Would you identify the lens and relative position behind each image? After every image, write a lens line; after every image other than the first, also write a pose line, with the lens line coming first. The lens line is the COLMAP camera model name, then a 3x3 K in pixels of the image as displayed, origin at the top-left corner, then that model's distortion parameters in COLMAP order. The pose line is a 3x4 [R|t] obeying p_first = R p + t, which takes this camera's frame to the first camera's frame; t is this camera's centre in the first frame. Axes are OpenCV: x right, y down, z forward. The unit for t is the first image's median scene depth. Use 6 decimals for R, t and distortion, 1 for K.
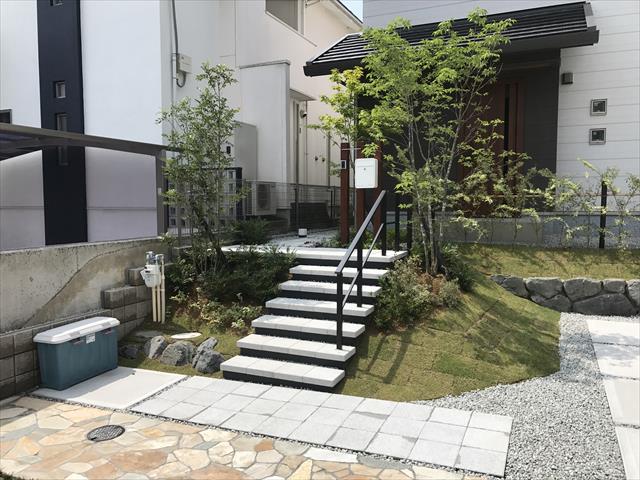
lens RADIAL K [[520.6, 0, 316.4], [0, 520.6, 237.5], [0, 0, 1]] dist [0.044458, -0.056928]
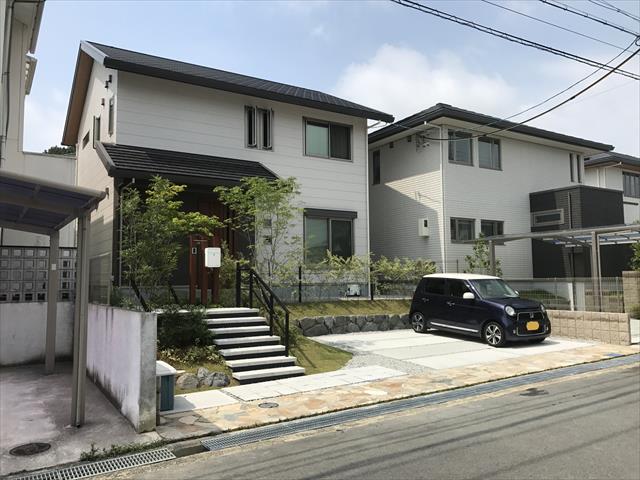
lens RADIAL K [[520.6, 0, 309.1], [0, 520.6, 239.2], [0, 0, 1]] dist [0.044458, -0.056928]
pose [[0.571959, 0.063611, 0.817812, -1.056554], [0.064743, 0.990378, -0.122313, 0.029076], [-0.817723, 0.122906, 0.562337, -0.090218]]
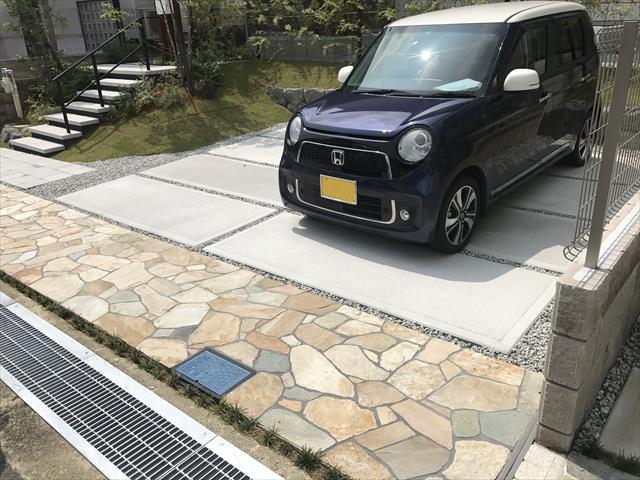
lens RADIAL K [[520.6, 0, 315.1], [0, 520.6, 236.9], [0, 0, 1]] dist [0.044458, -0.056928]
pose [[0.957166, 0.078242, -0.278768, 0.893016], [0.014400, 0.948741, 0.315726, 0.022192], [0.289182, -0.306216, 0.906976, -0.207665]]
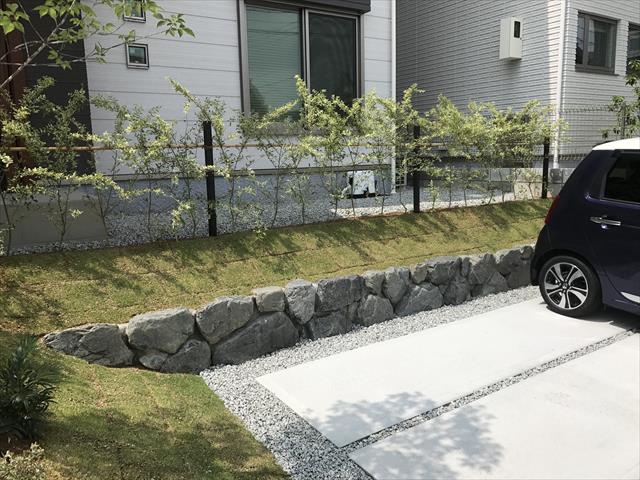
lens RADIAL K [[520.6, 0, 310.0], [0, 520.6, 235.5], [0, 0, 1]] dist [0.044458, -0.056928]
pose [[0.546034, -0.141002, 0.825812, 0.124348], [0.083796, 0.989983, 0.113627, -0.042152], [-0.833562, 0.007155, 0.552380, 0.644730]]
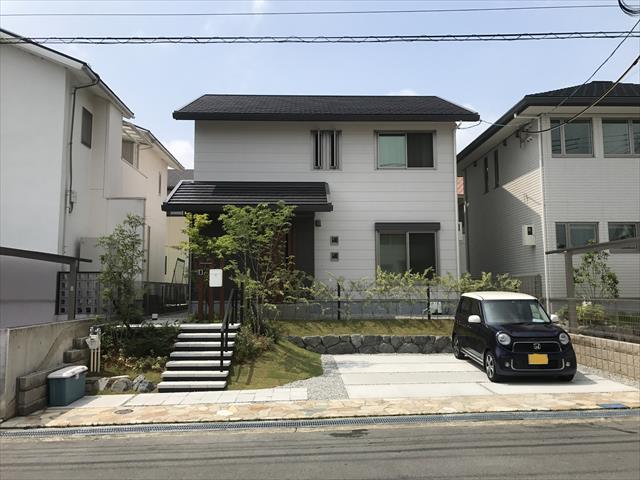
lens RADIAL K [[520.6, 0, 311.8], [0, 520.6, 240.8], [0, 0, 1]] dist [0.044458, -0.056928]
pose [[0.904375, 0.039967, 0.424864, -0.375608], [0.031001, 0.986821, -0.158820, 0.039796], [-0.425612, 0.156804, 0.891217, -0.717811]]
